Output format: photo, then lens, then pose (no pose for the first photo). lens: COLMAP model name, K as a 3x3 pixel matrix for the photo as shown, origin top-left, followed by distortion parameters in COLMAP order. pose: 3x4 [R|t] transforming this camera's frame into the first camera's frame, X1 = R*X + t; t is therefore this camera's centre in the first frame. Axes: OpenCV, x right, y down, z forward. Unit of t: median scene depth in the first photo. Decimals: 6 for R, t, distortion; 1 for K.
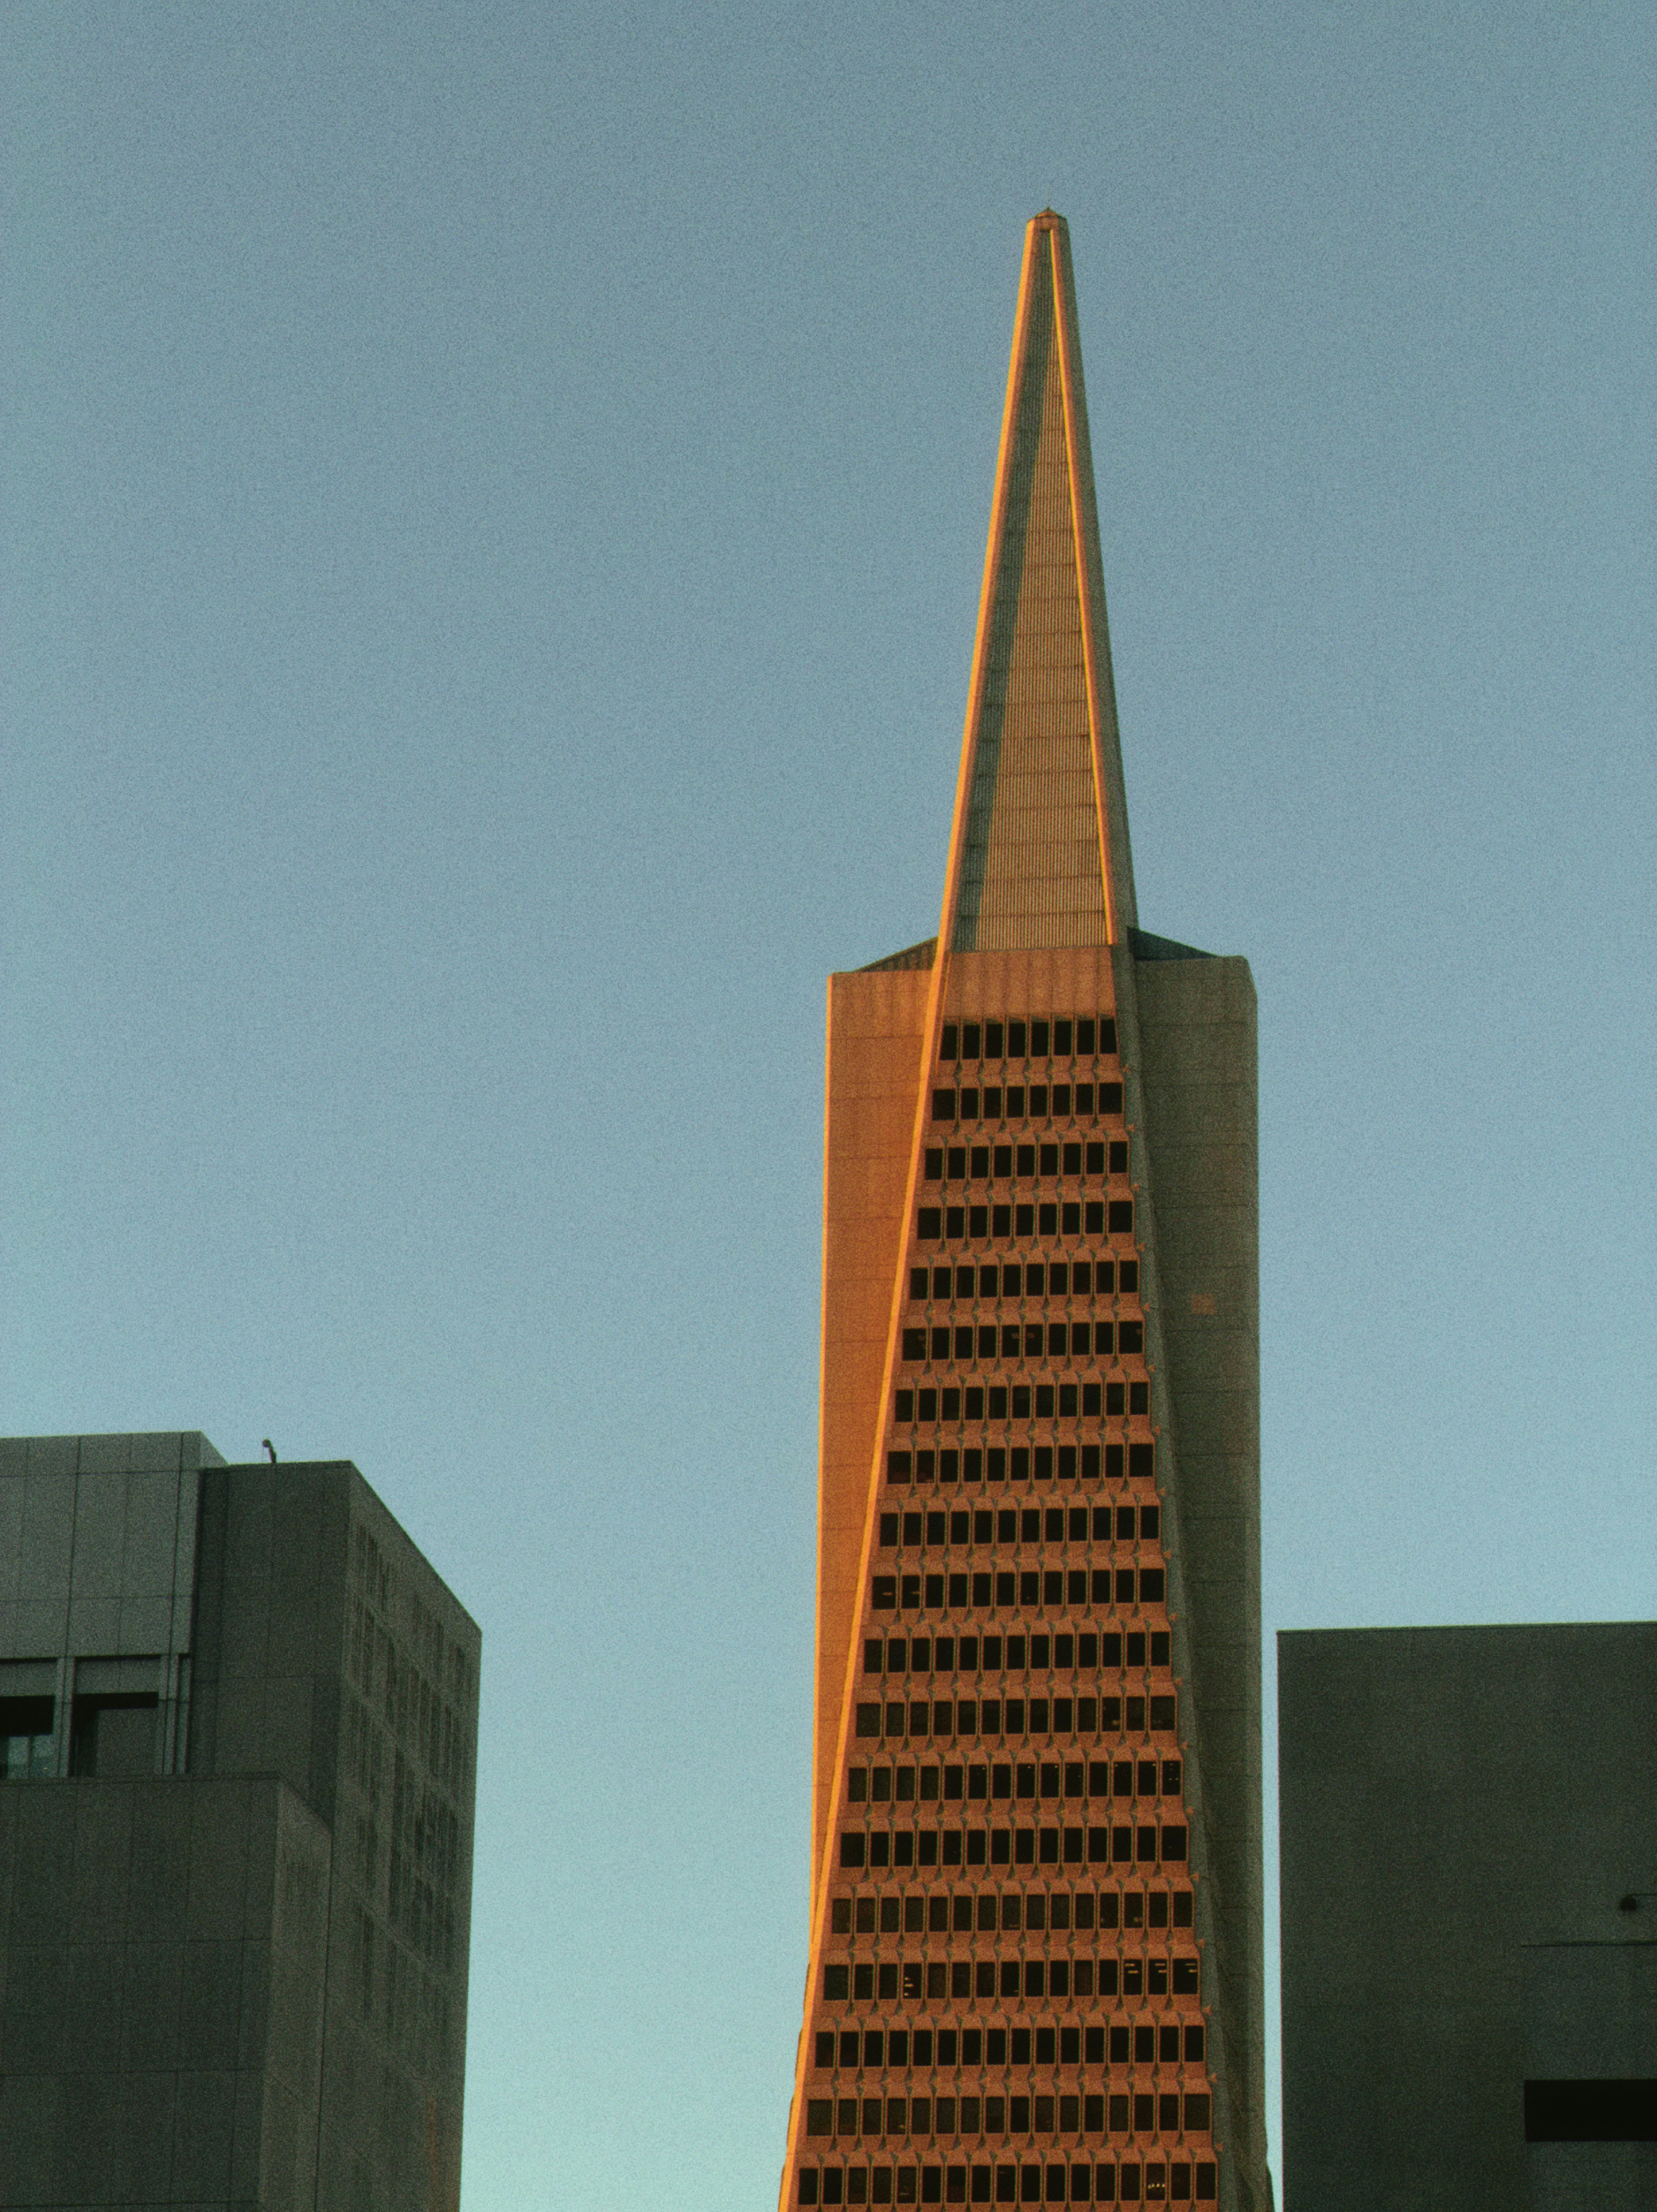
lens RADIAL K [[890.8, 0, 828.1], [0, 890.8, 1105.9], [0, 0, 1]] dist [0.001026, -0.000181]
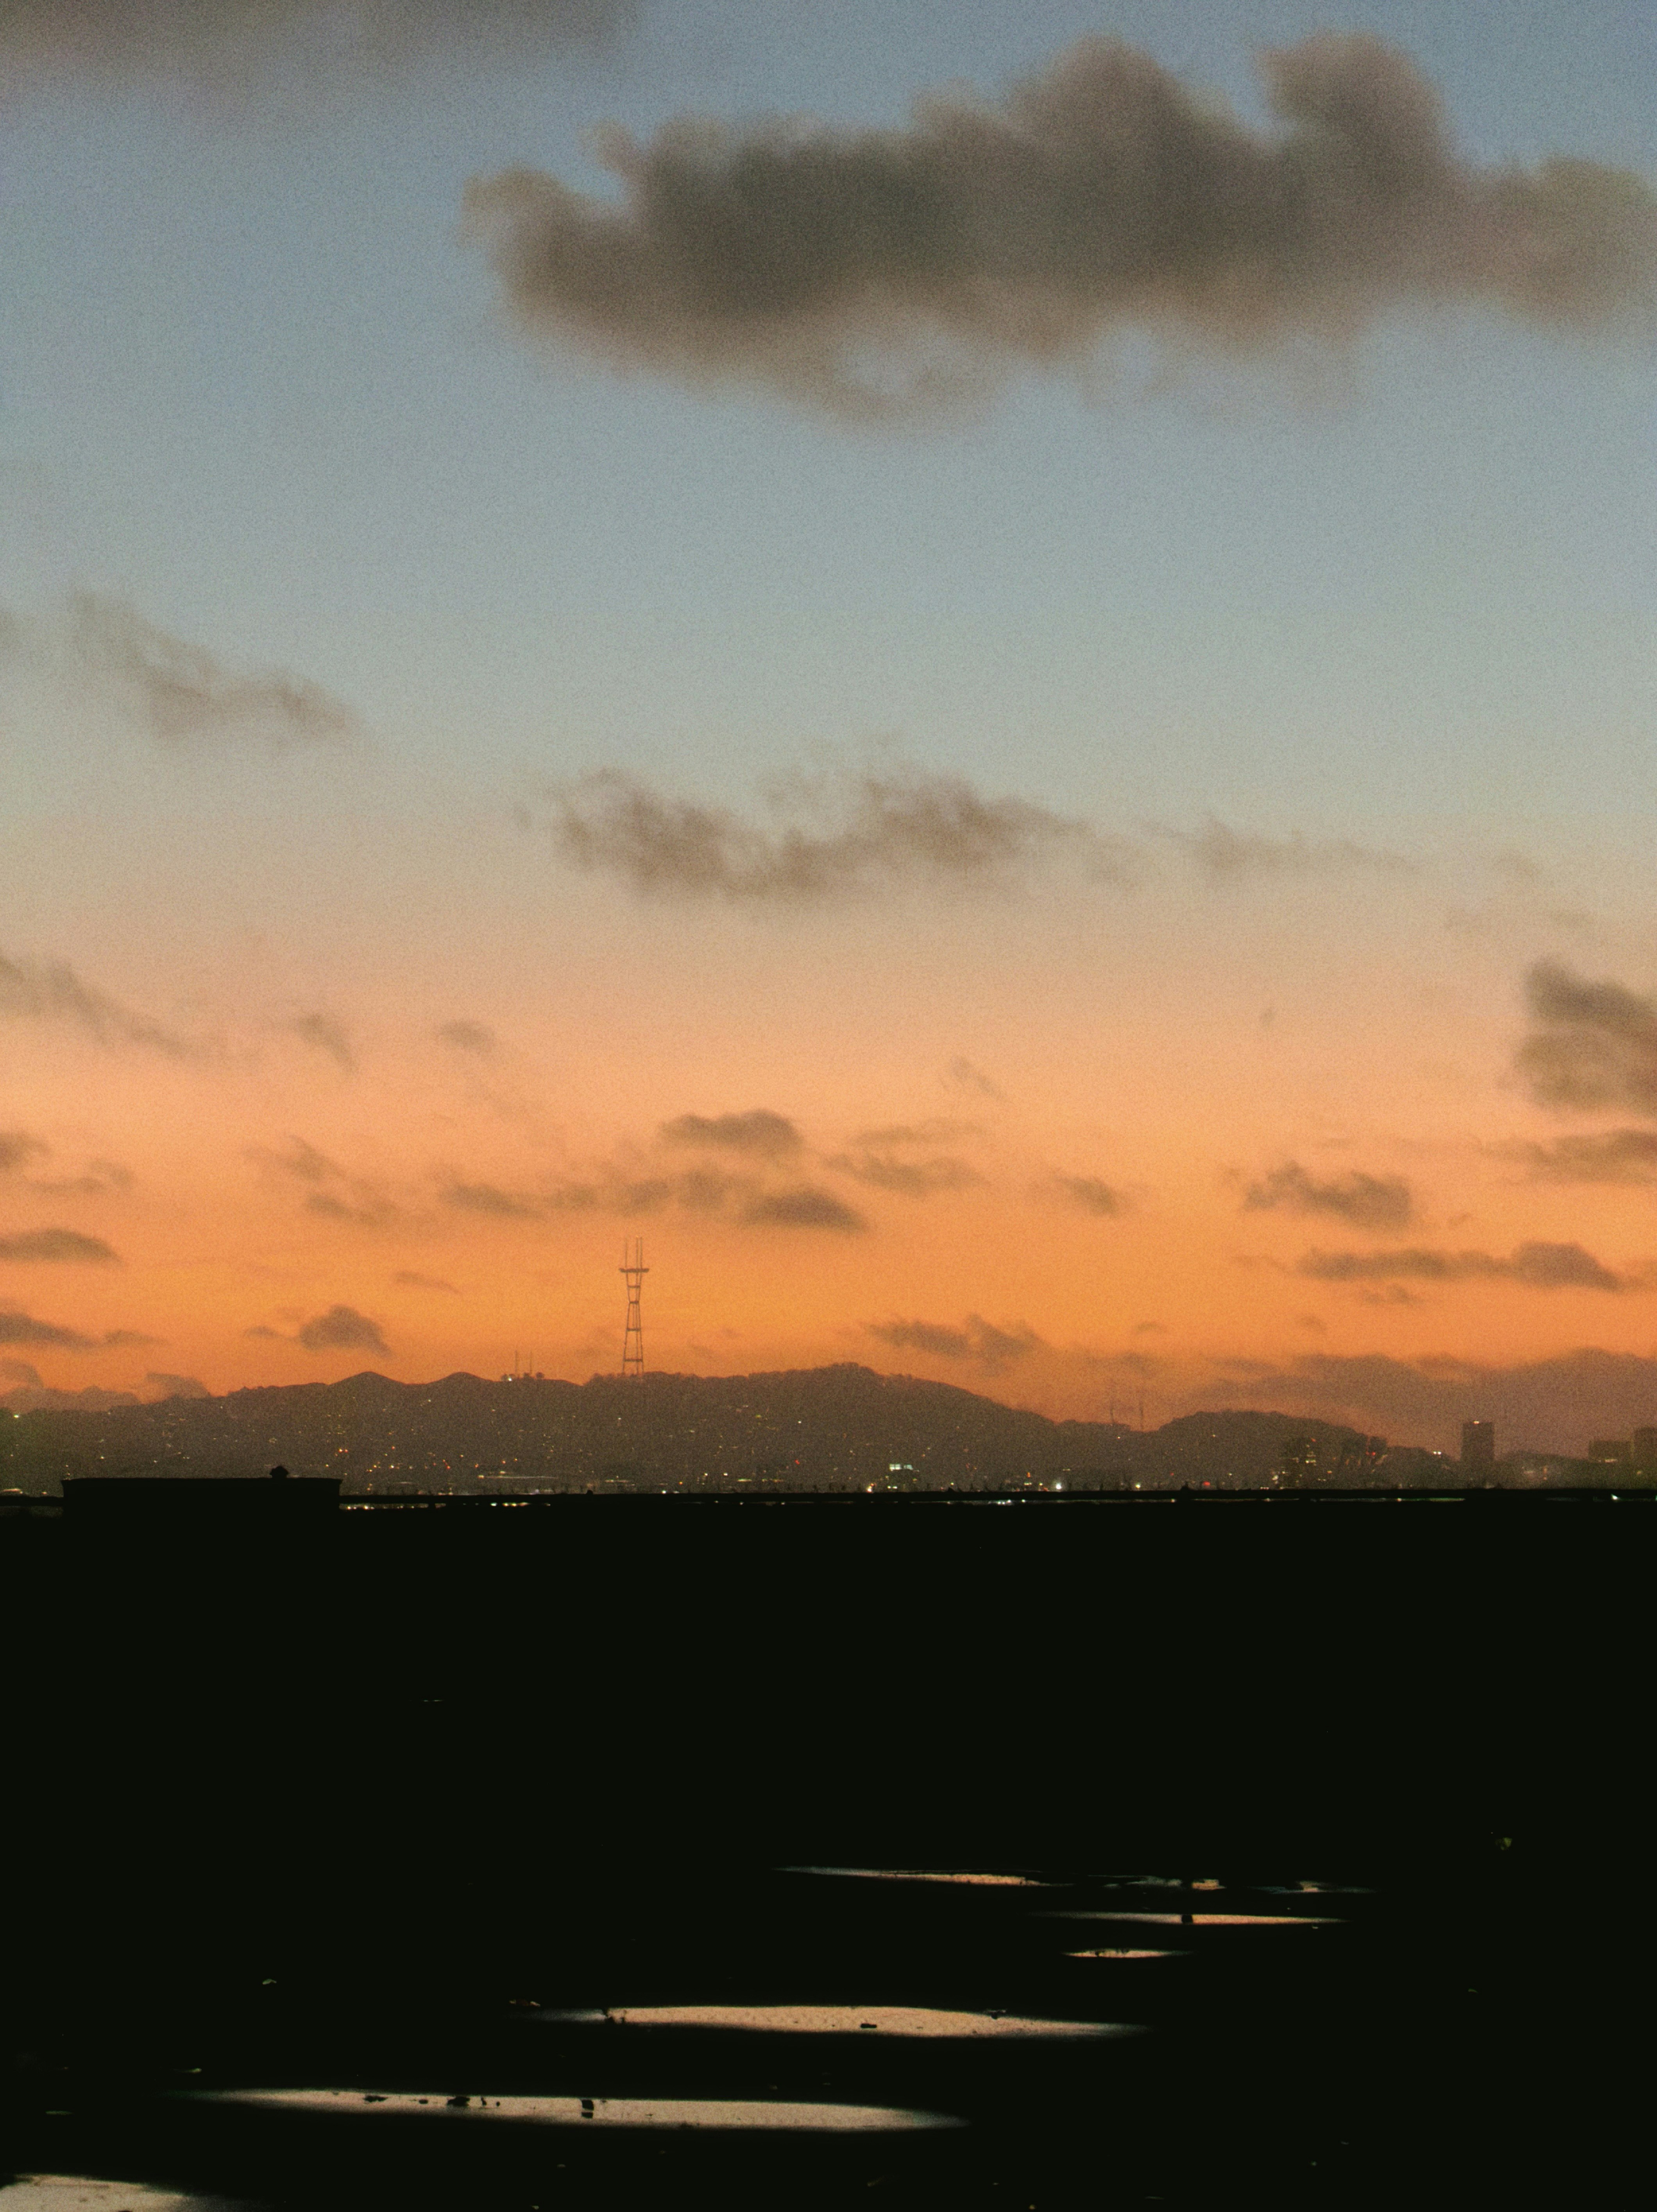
lens RADIAL K [[890.8, 0, 828.4], [0, 890.8, 1106.2], [0, 0, 1]] dist [0.001026, -0.000181]
pose [[0.999999, 0.001028, -0.000057, -0.000051], [-0.001028, 0.999999, -0.001029, 0.608138], [0.000056, 0.001030, 0.999999, 0.000941]]
